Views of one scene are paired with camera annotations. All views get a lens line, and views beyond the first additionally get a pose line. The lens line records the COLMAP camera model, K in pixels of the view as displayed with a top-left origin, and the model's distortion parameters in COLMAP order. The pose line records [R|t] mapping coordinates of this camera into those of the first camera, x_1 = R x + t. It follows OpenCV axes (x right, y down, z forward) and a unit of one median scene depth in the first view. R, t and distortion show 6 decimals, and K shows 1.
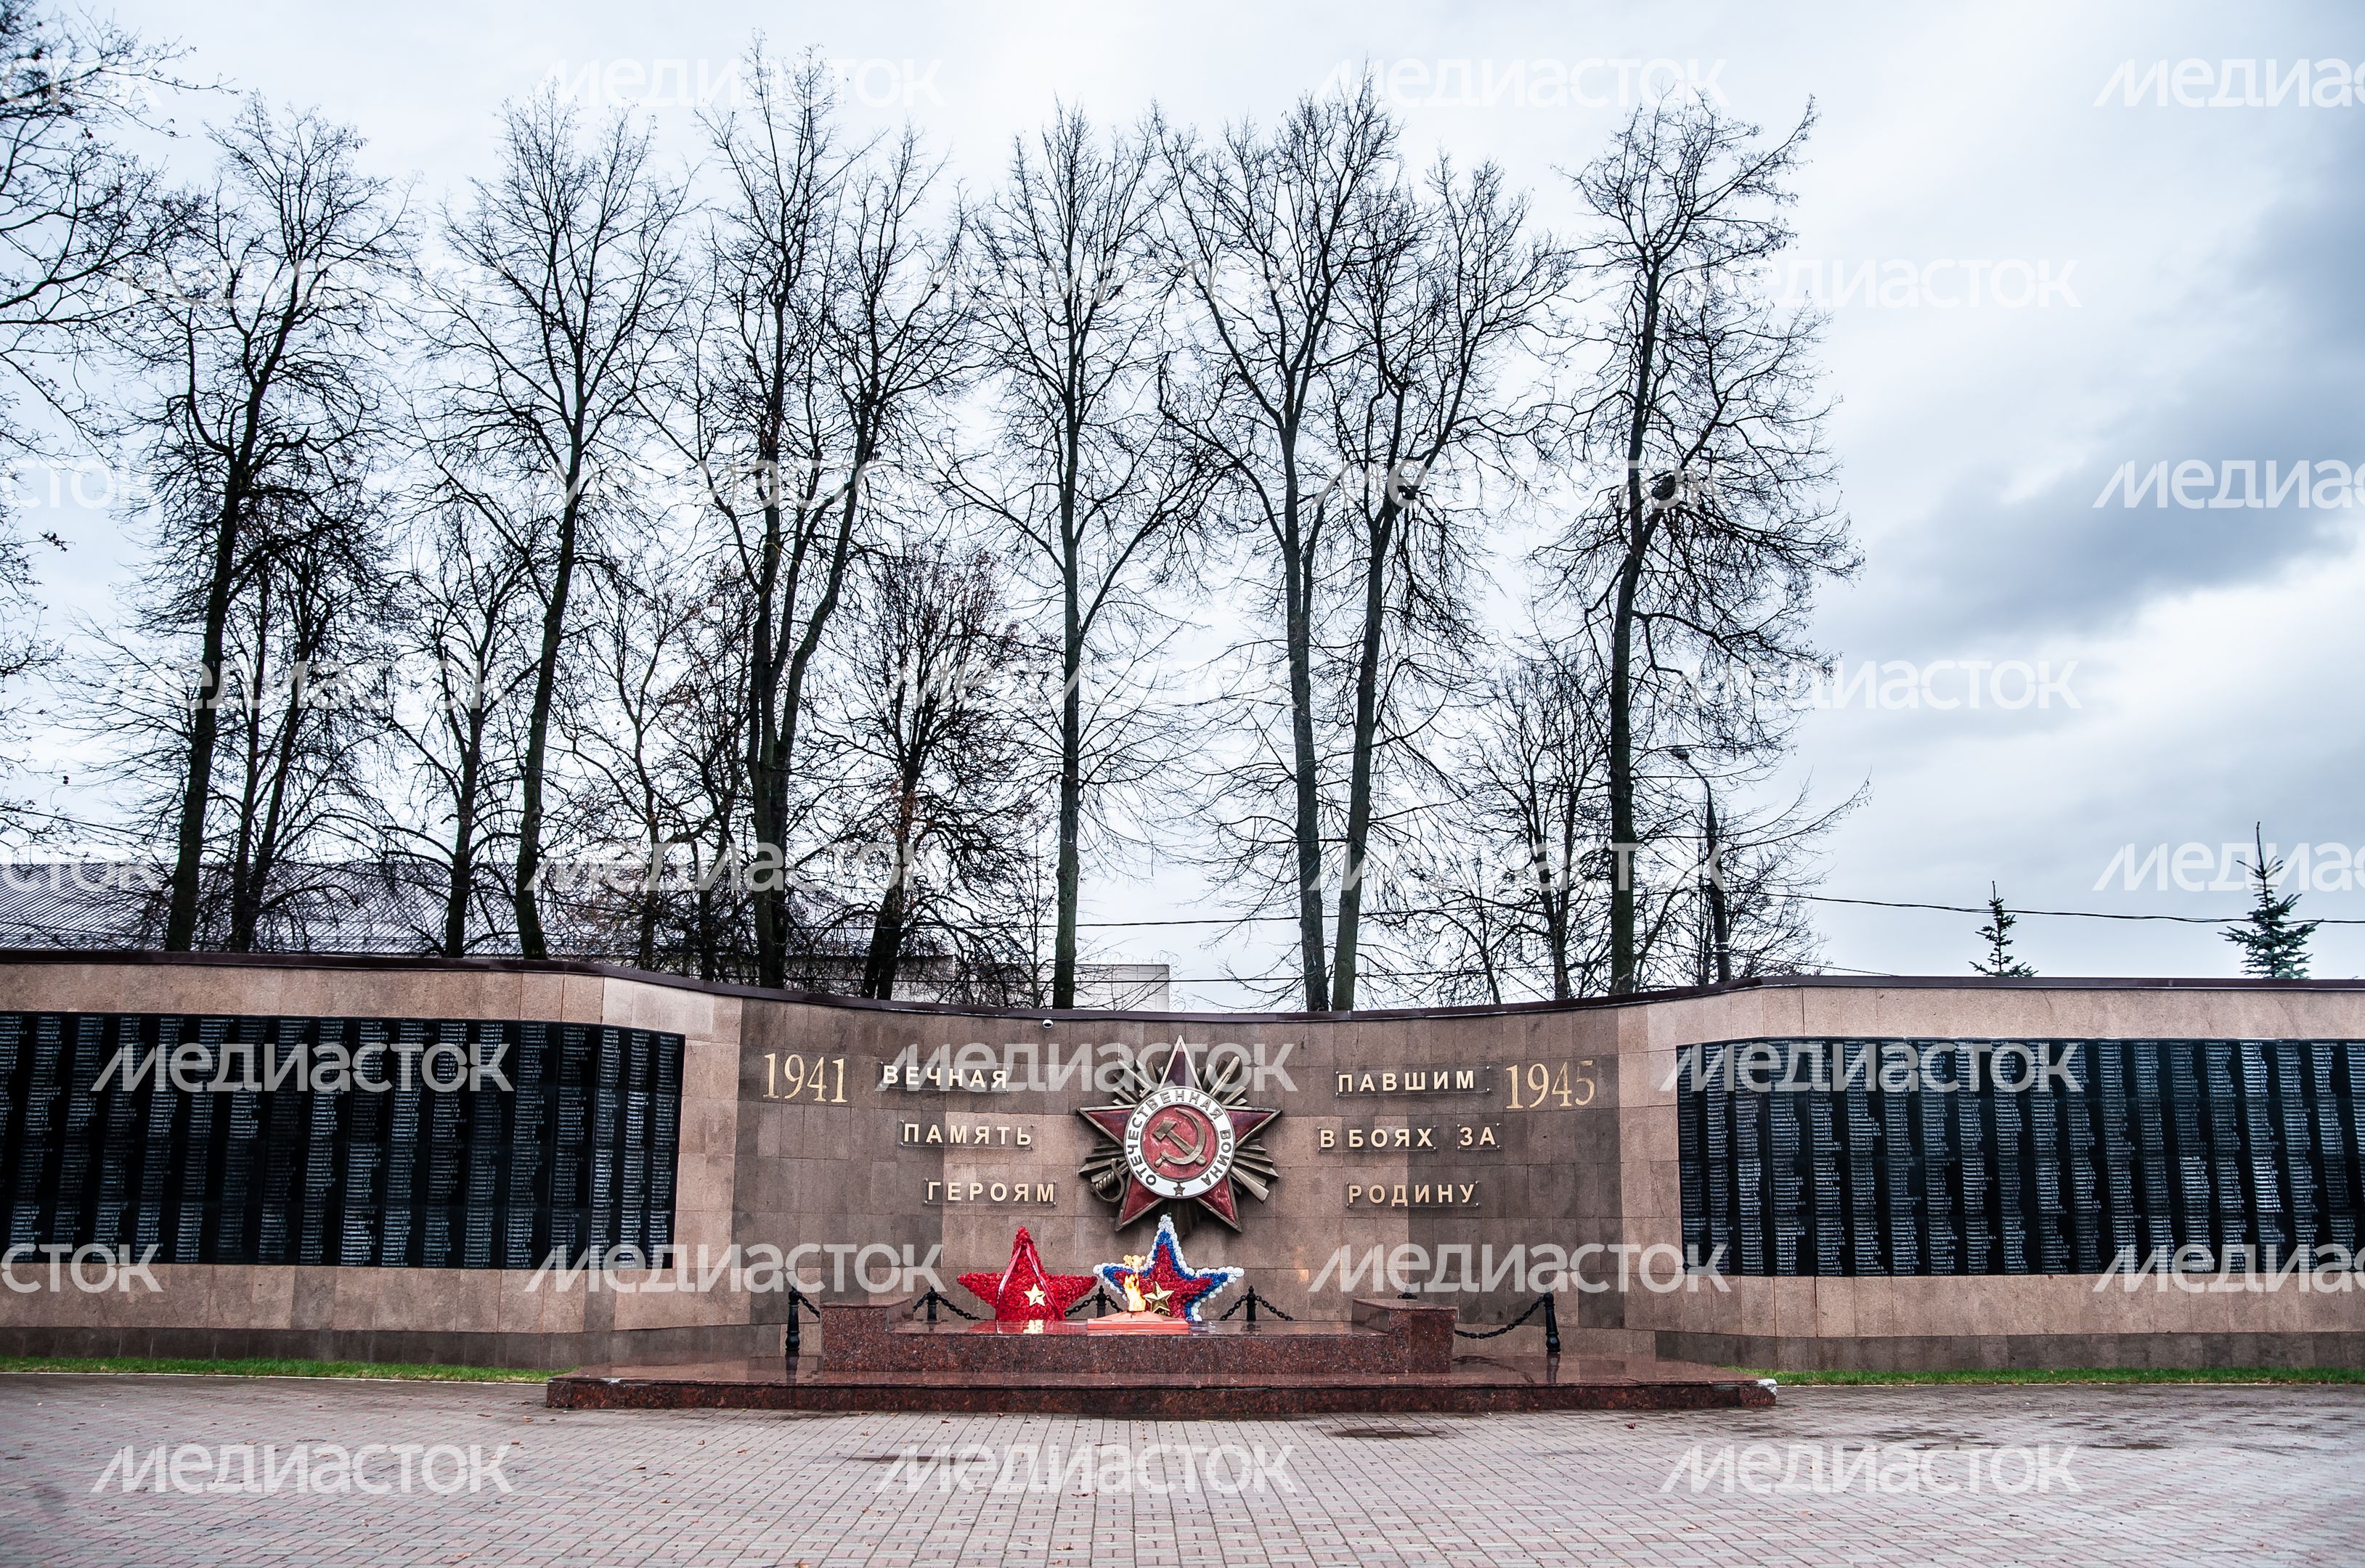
lens RADIAL K [[2023.6, 0, 1110.0], [0, 2023.6, 774.5], [0, 0, 1]] dist [-0.126615, 0.131460]
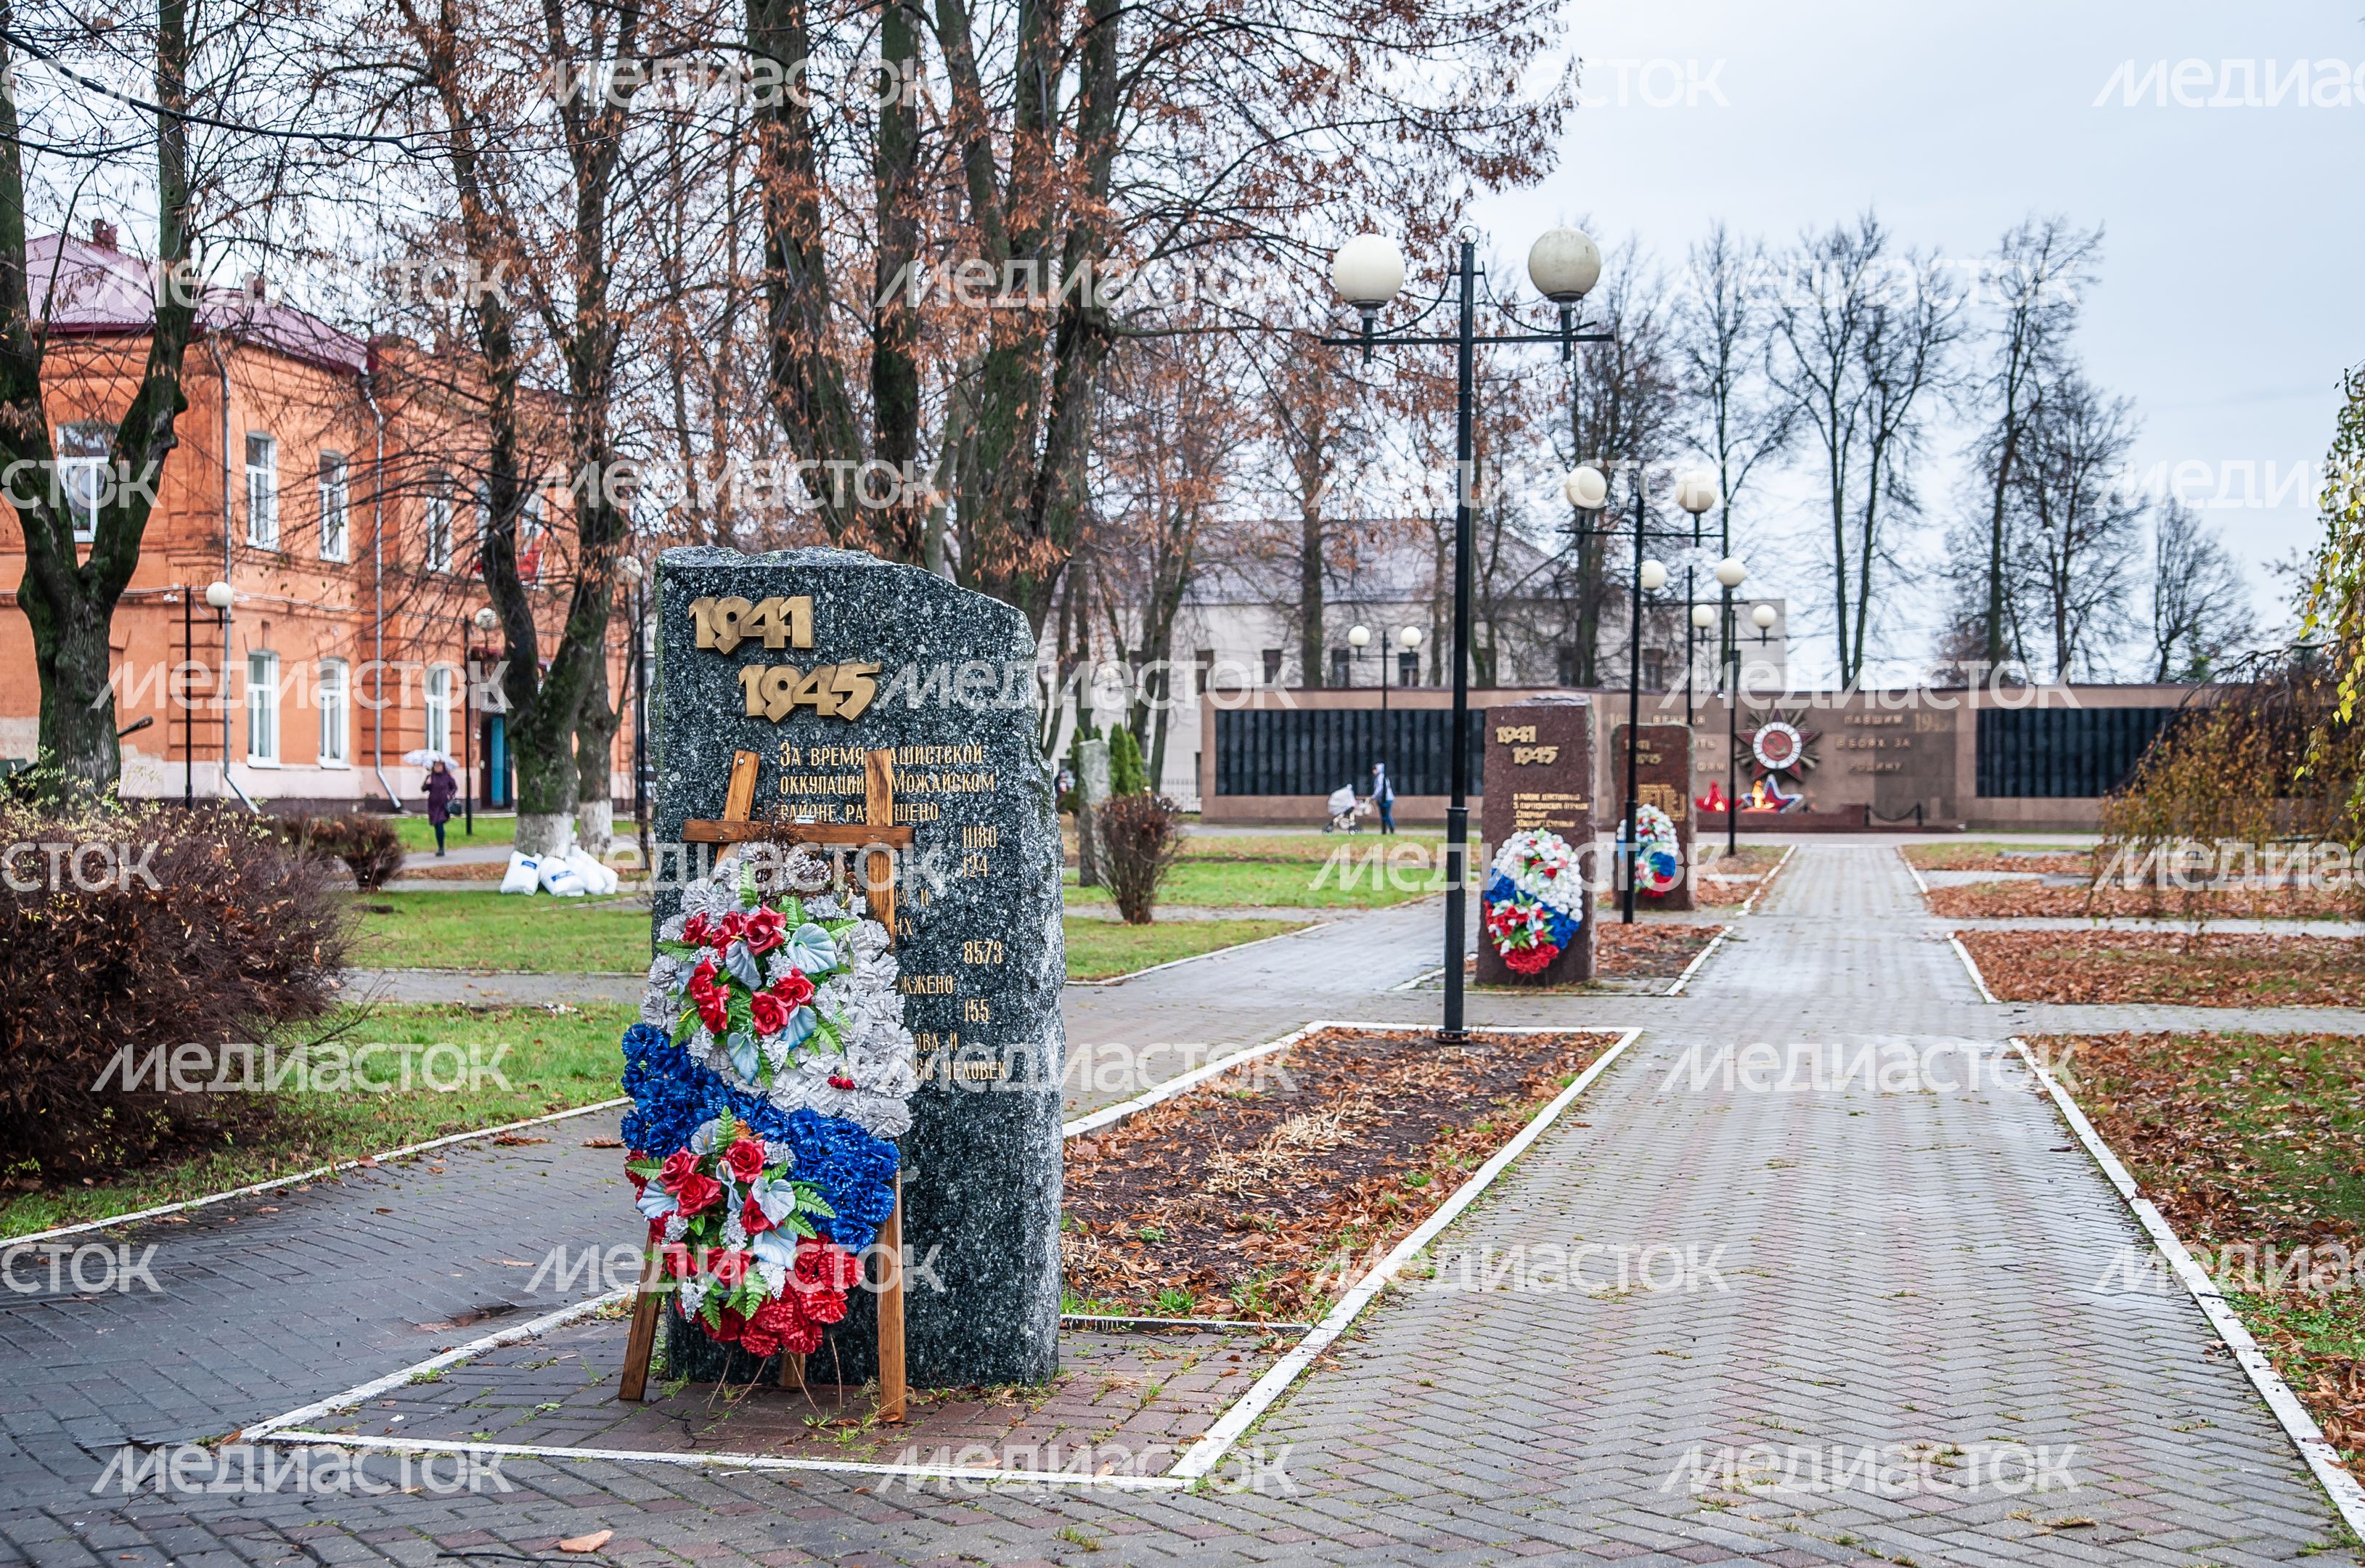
lens RADIAL K [[3062.8, 0, 1182.5], [0, 3062.8, 784.0], [0, 0, 1]] dist [-0.003449, -0.012266]
pose [[0.986867, -0.006804, -0.161392, -0.077655], [0.040608, 0.977477, 0.207100, -0.569901], [0.156348, -0.210934, 0.964916, -2.702629]]
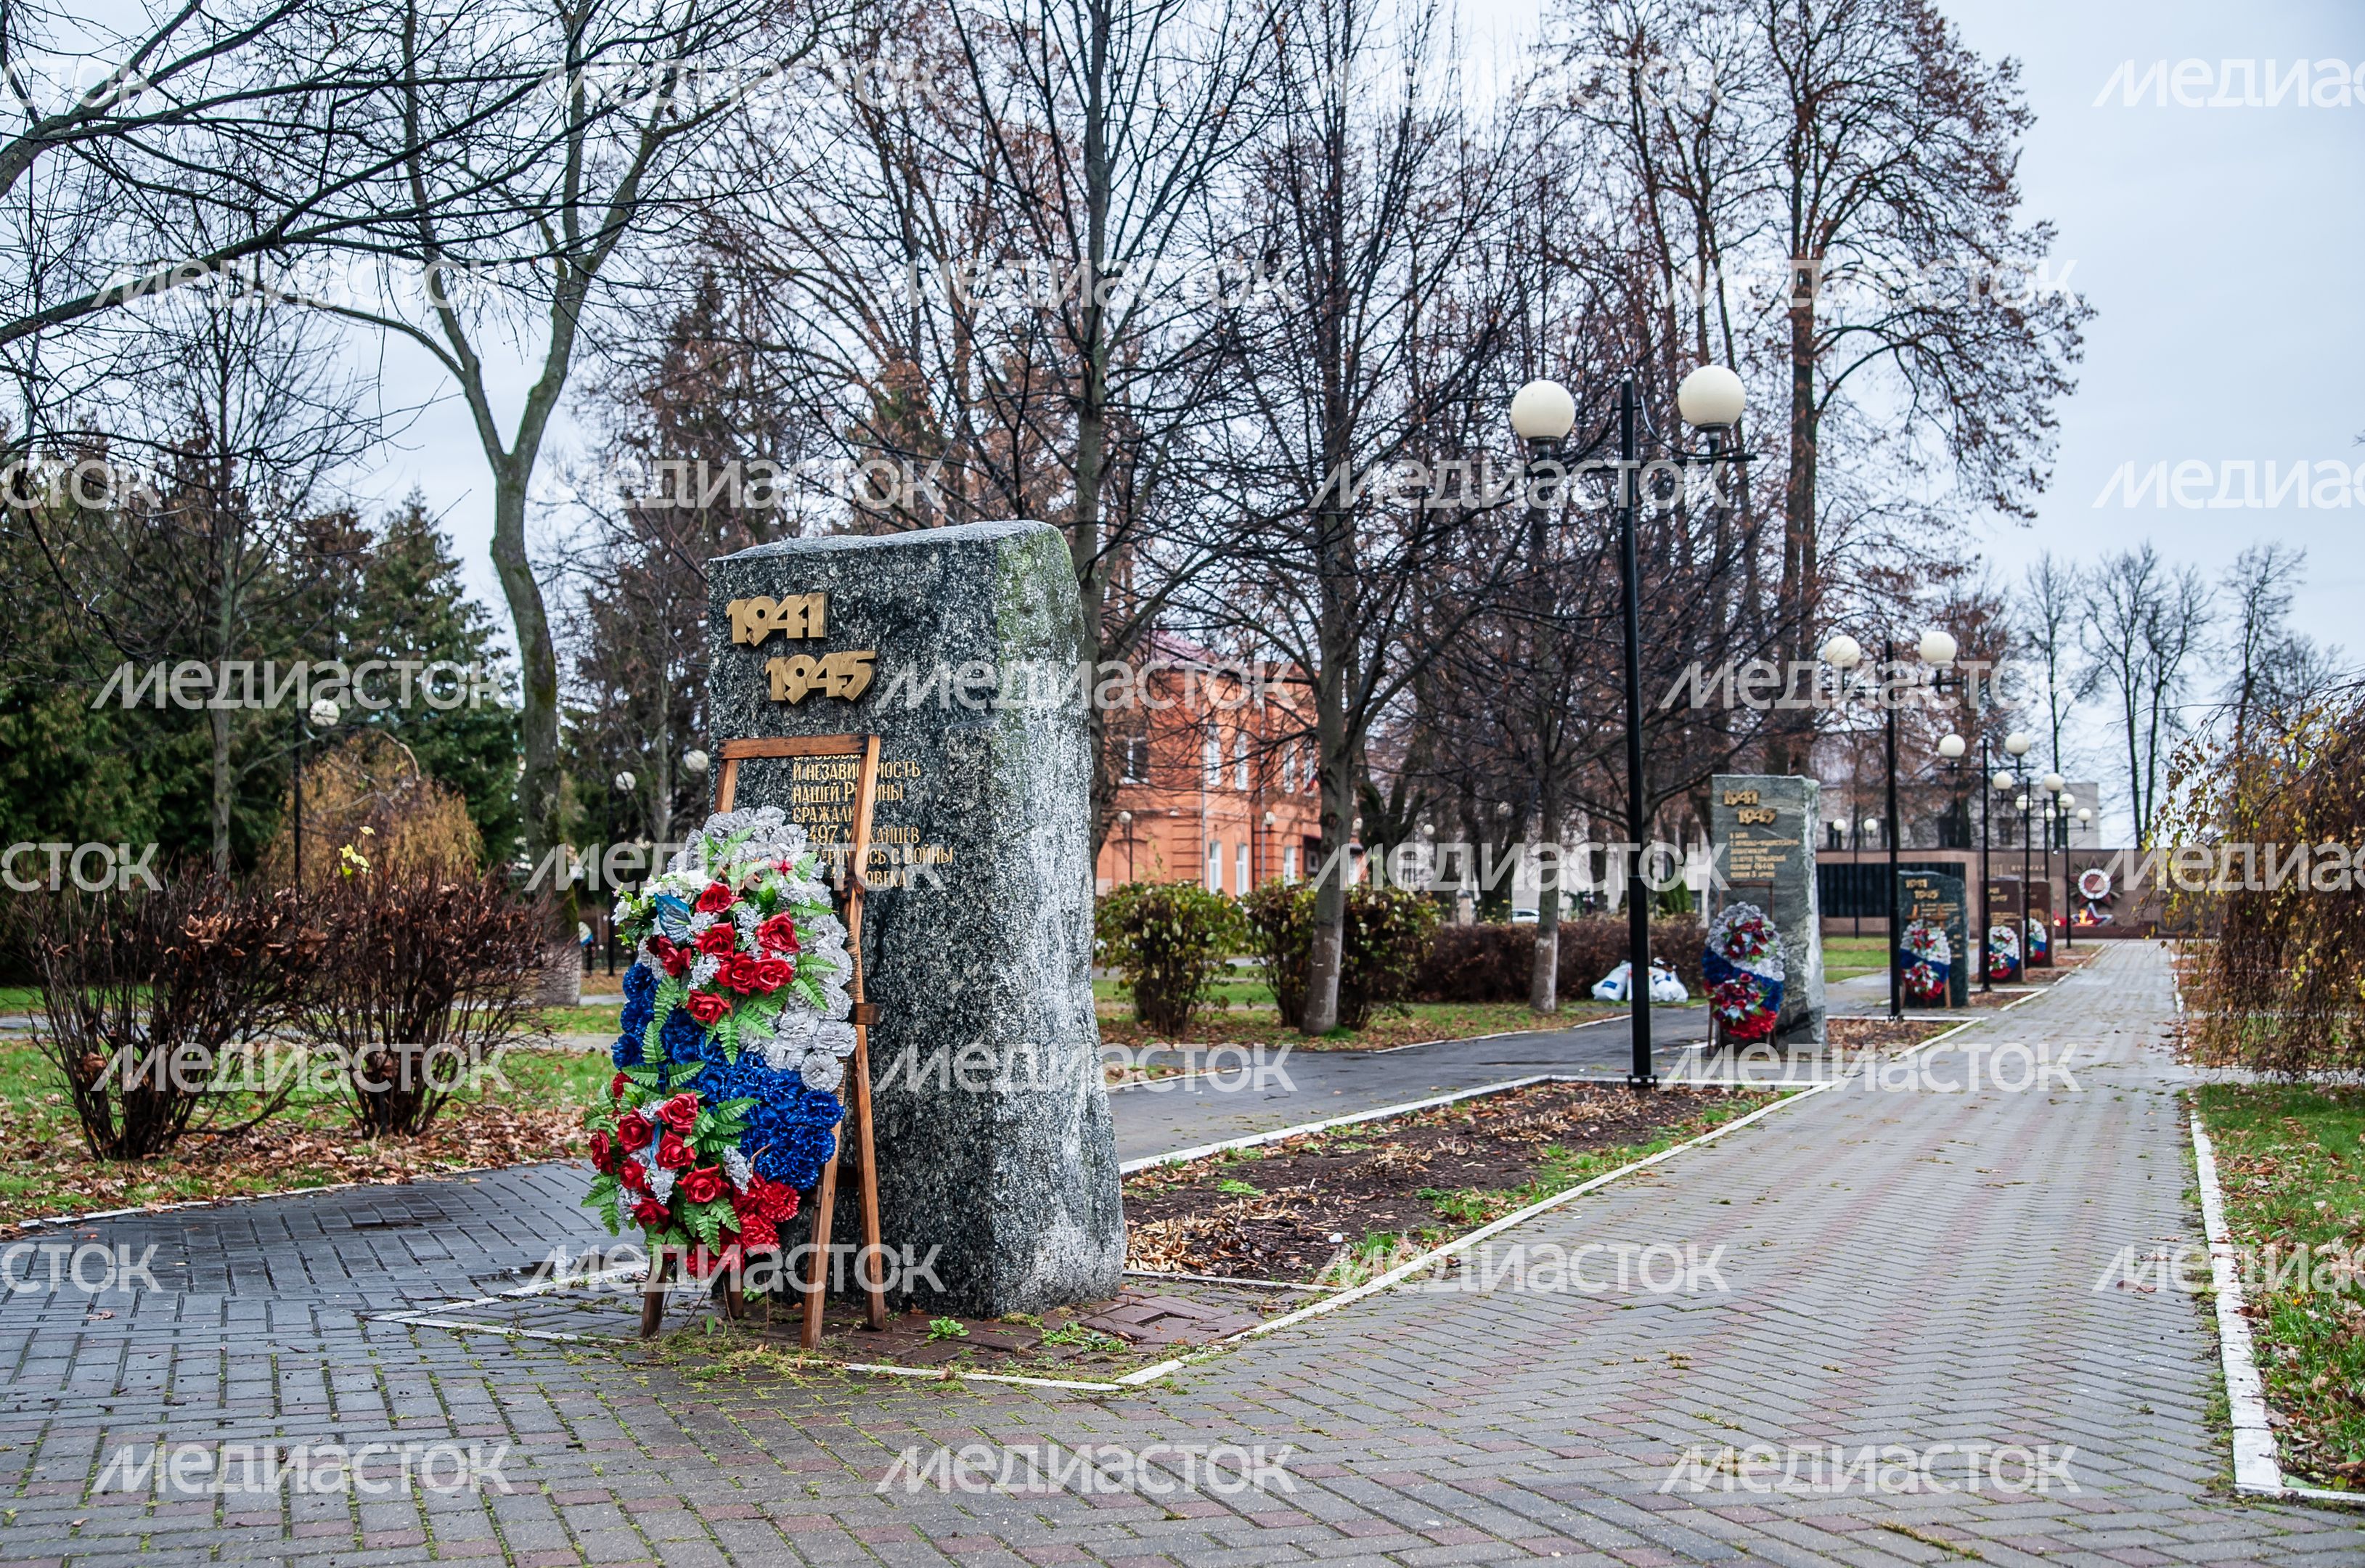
lens RADIAL K [[2345.0, 0, 1182.5], [0, 2345.0, 784.0], [0, 0, 1]] dist [-0.001189, 0.004303]
pose [[0.942199, -0.031761, -0.333545, -0.105404], [0.083462, 0.986365, 0.141839, -0.780637], [0.324492, -0.161479, 0.932003, -3.678669]]
